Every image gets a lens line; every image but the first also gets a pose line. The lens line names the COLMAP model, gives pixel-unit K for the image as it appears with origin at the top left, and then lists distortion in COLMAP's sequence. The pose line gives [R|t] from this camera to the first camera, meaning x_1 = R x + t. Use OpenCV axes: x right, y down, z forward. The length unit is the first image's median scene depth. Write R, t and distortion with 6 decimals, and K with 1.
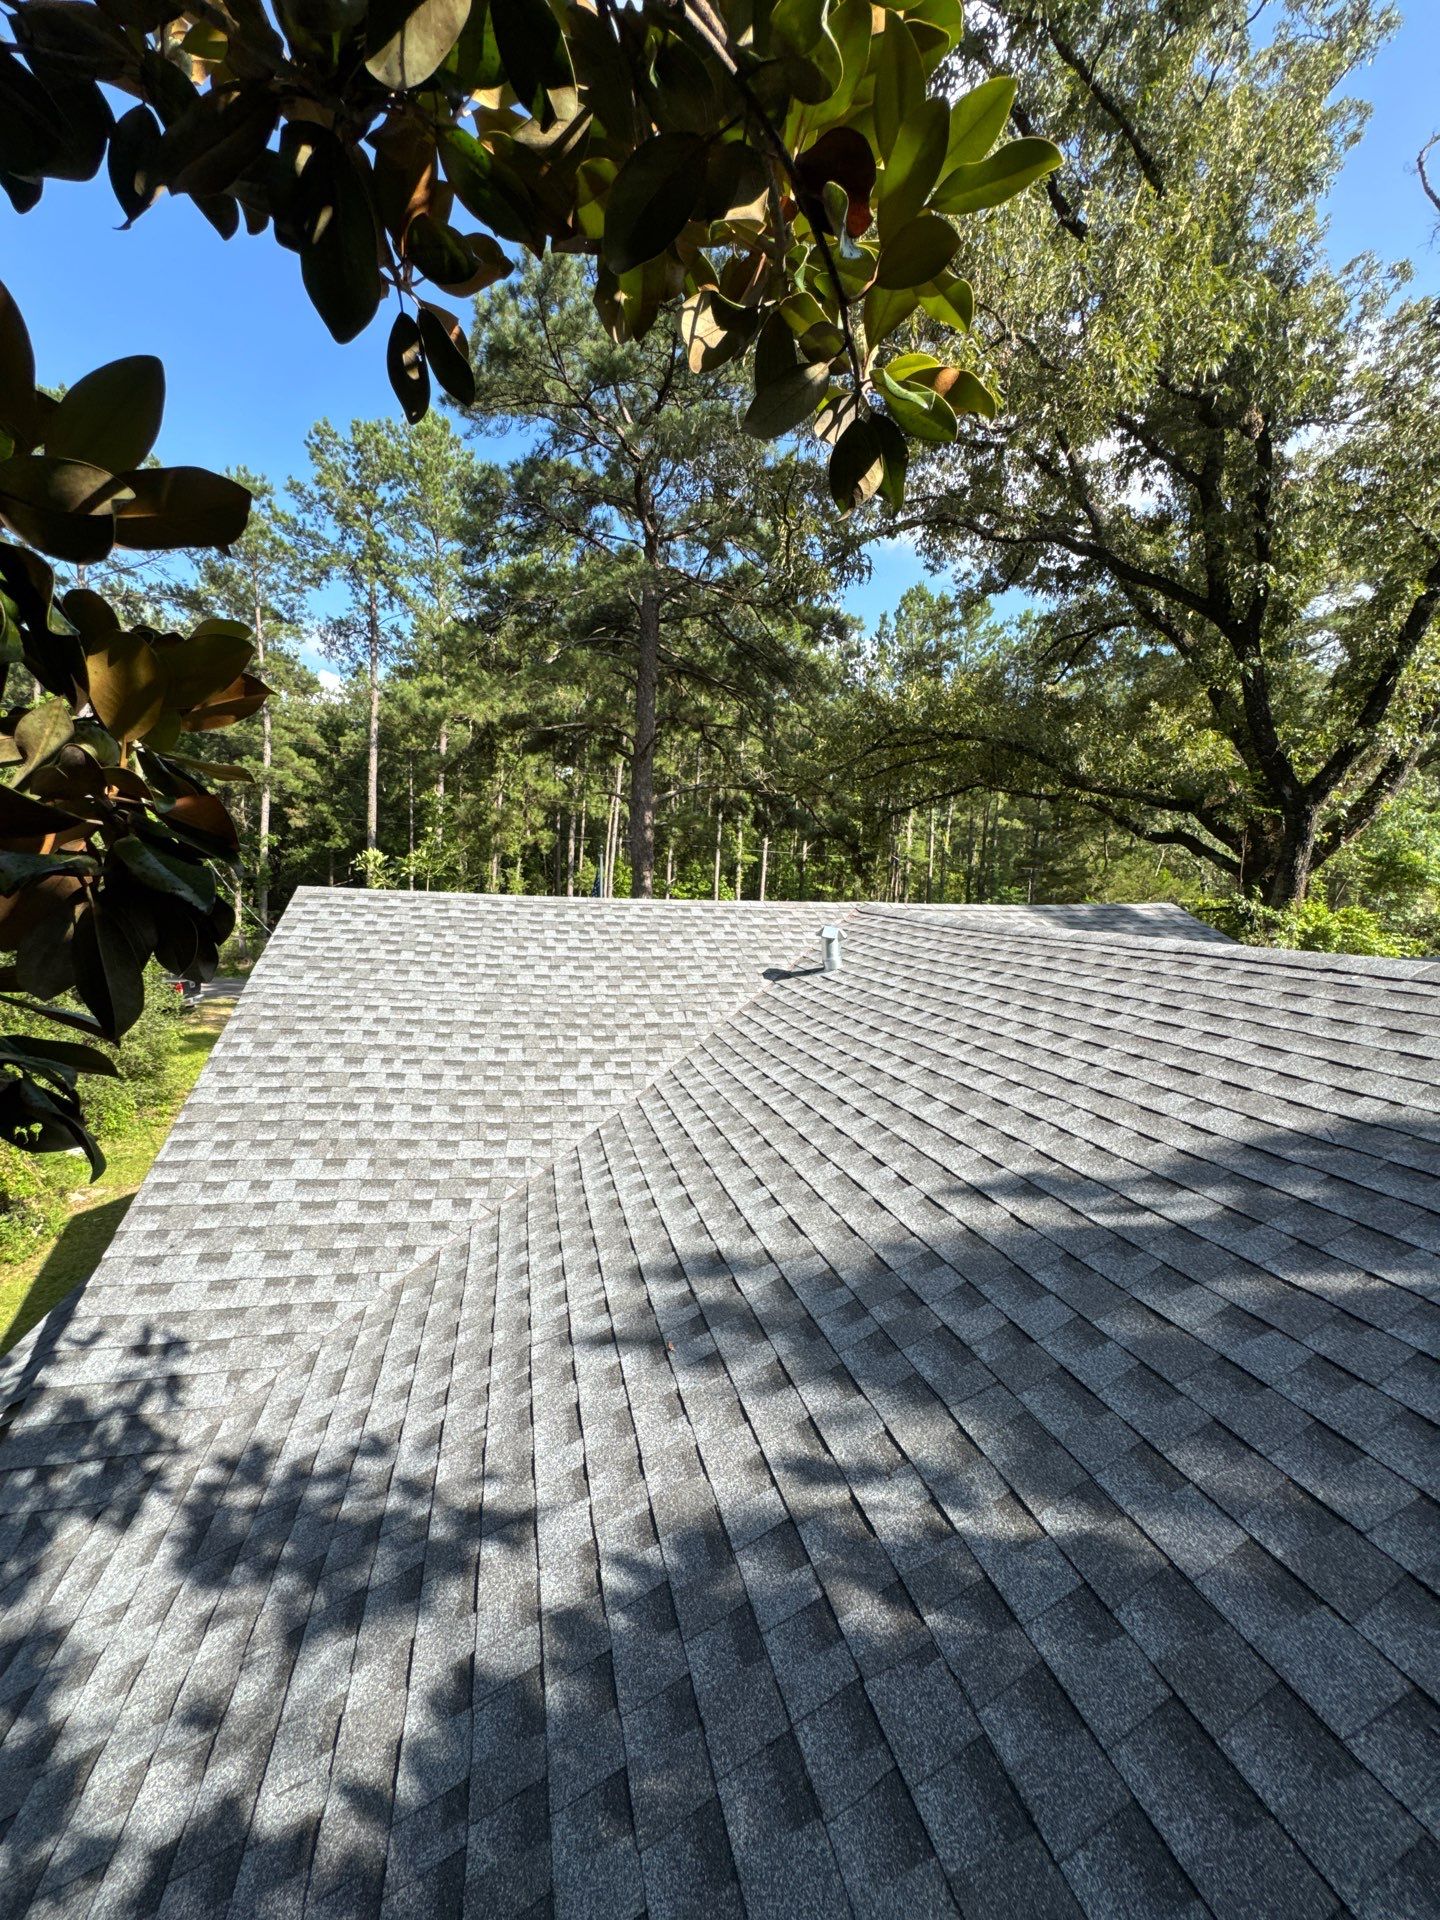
lens RADIAL K [[776.0, 0, 721.6], [0, 776.0, 959.2], [0, 0, 1]] dist [0.004377, -0.000382]
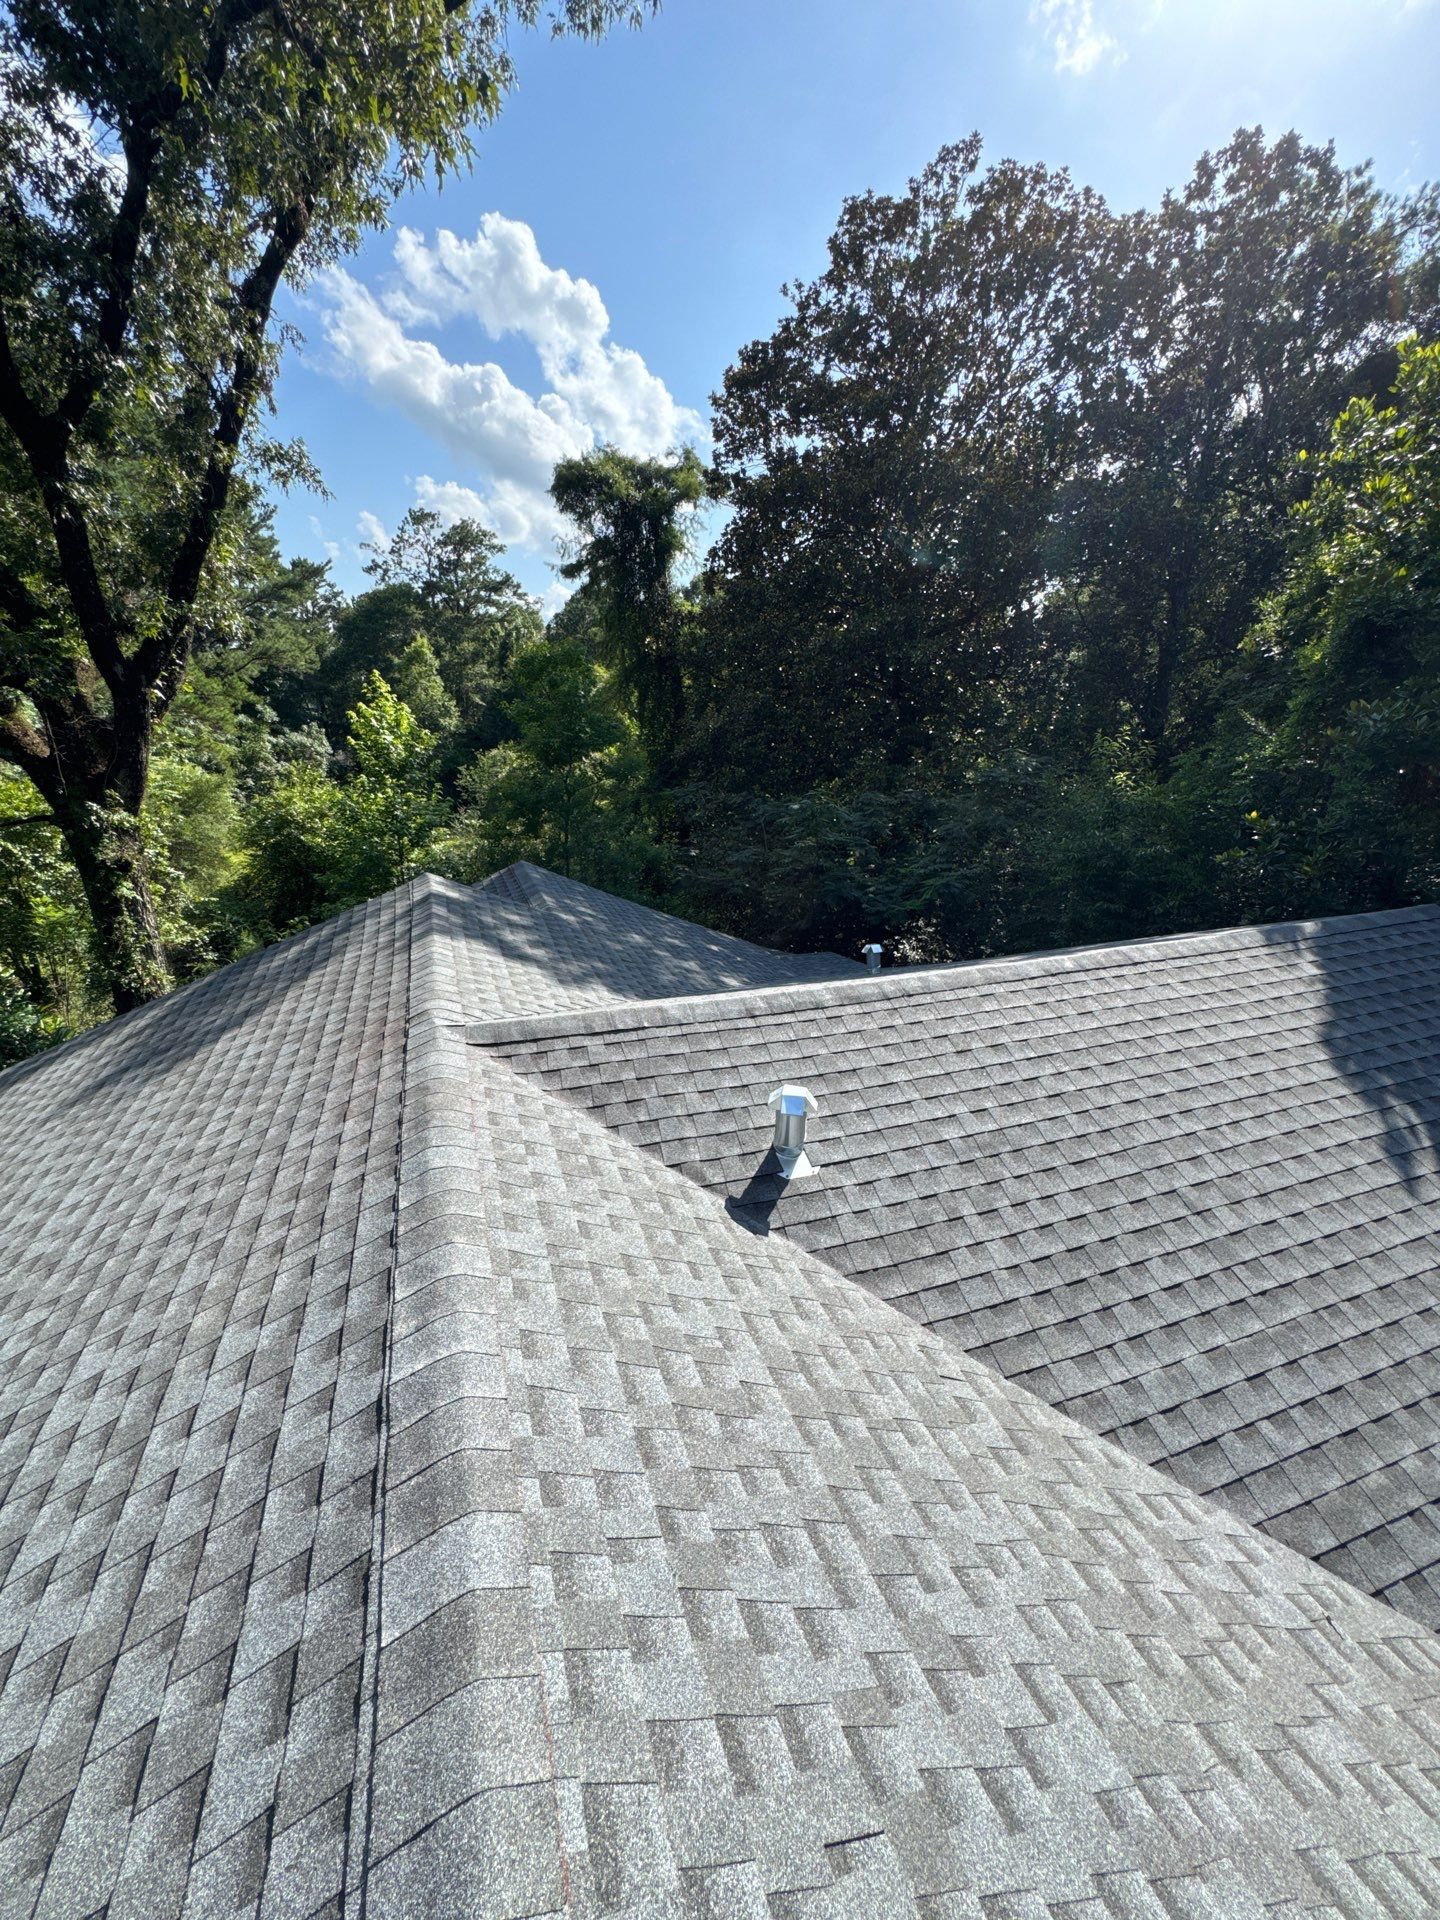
lens RADIAL K [[776.0, 0, 726.1], [0, 776.0, 954.0], [0, 0, 1]] dist [0.004377, -0.000382]
pose [[-0.085968, -0.331097, 0.939672, -0.996175], [0.089810, 0.936749, 0.338283, -0.889589], [-0.992242, 0.113473, -0.050795, 2.640448]]
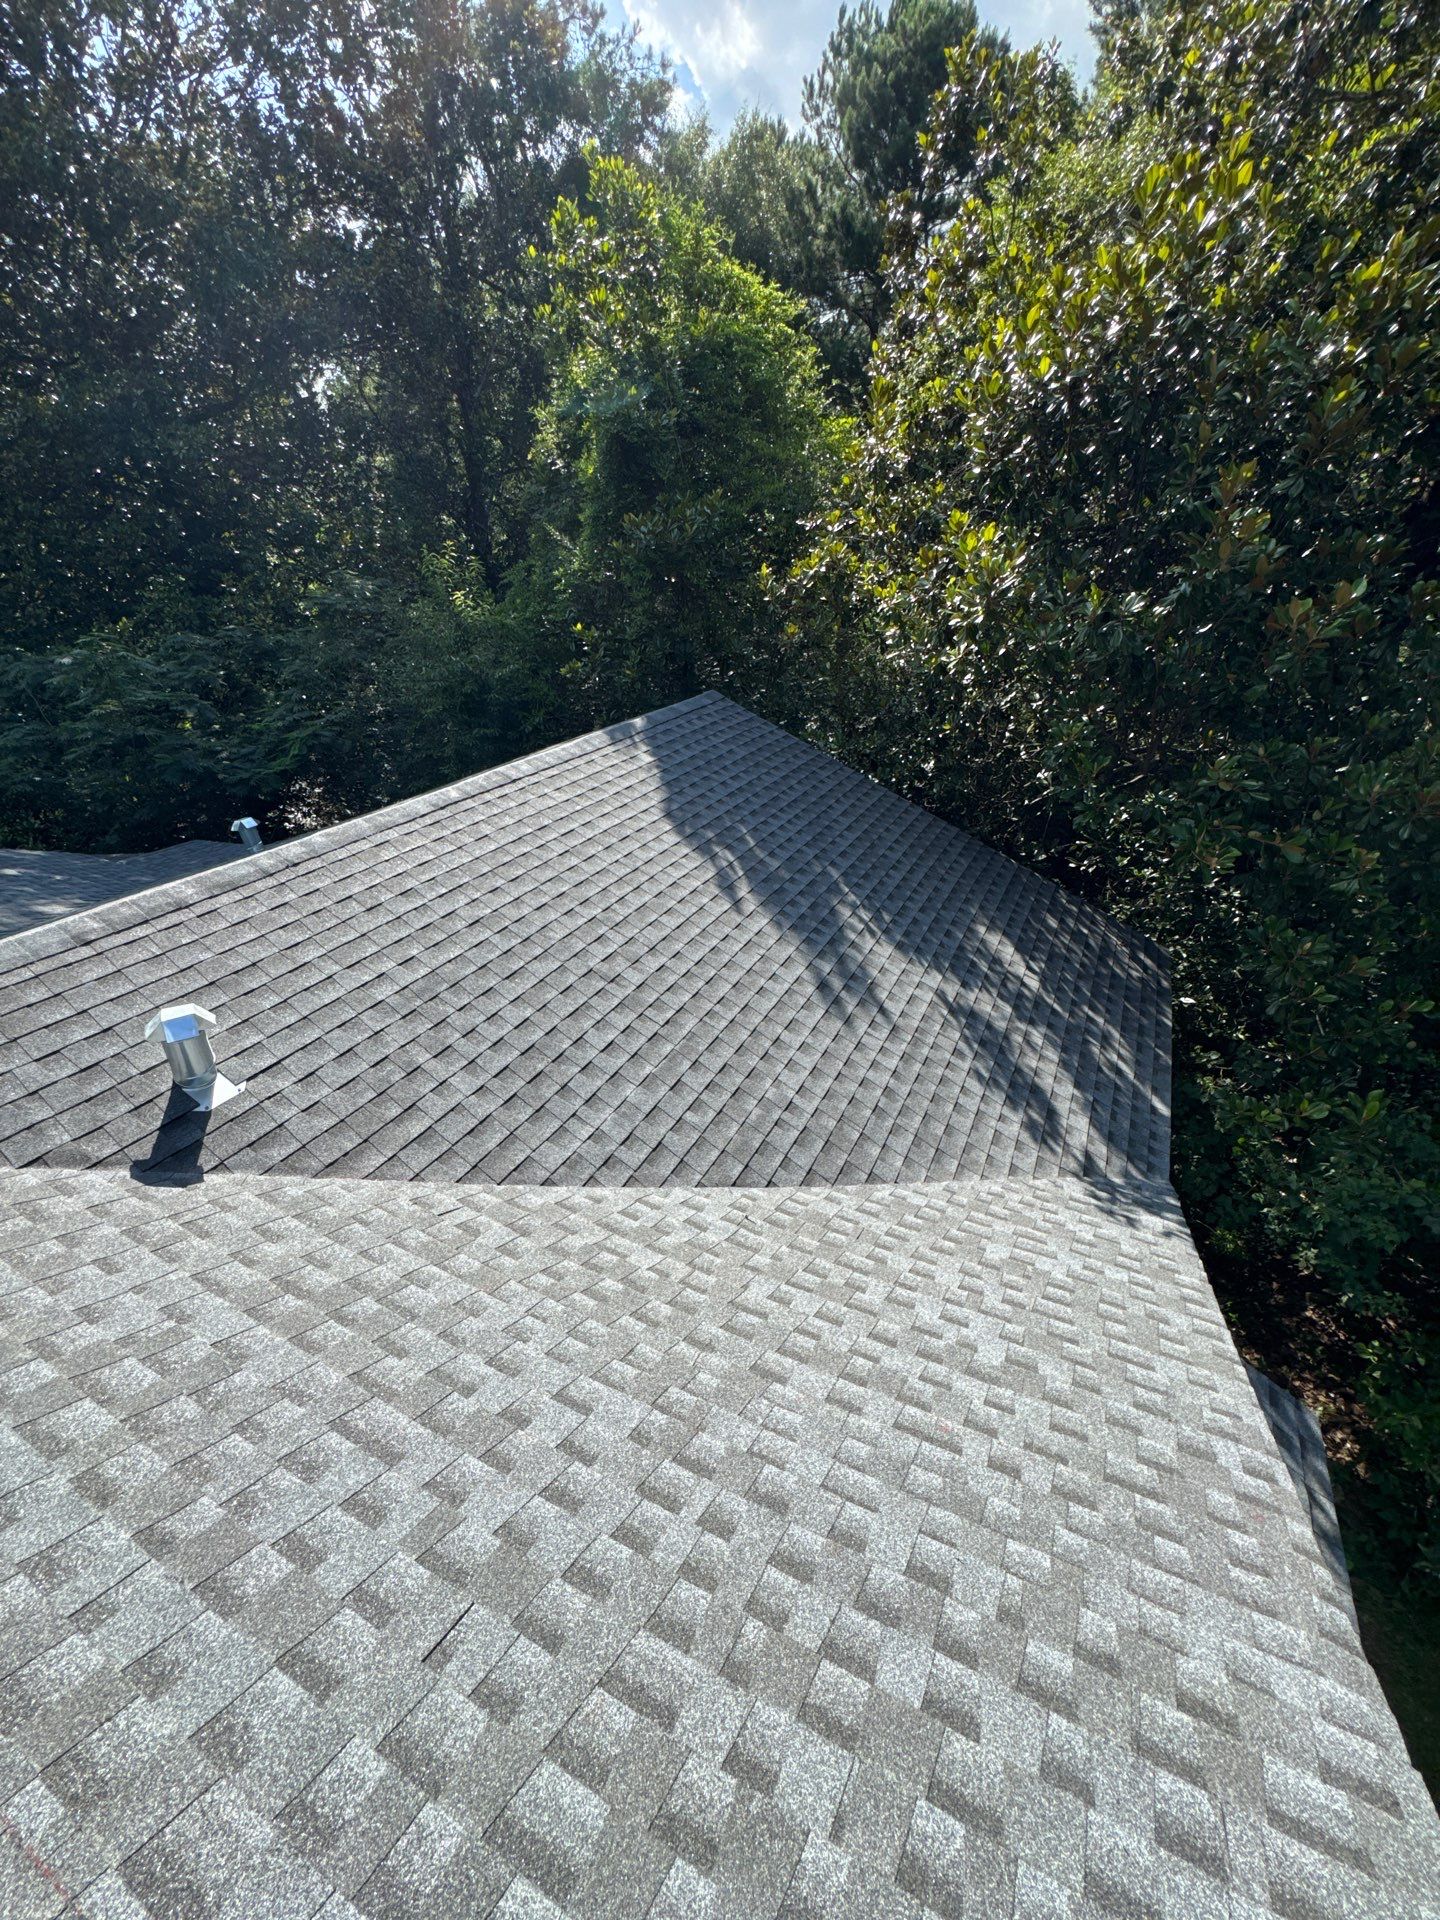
lens RADIAL K [[776.0, 0, 721.2], [0, 776.0, 953.5], [0, 0, 1]] dist [0.004377, -0.000382]
pose [[-0.742209, -0.354349, 0.568825, -1.002209], [0.032779, 0.828569, 0.558926, -0.865147], [-0.669366, 0.433486, -0.603356, 2.590758]]
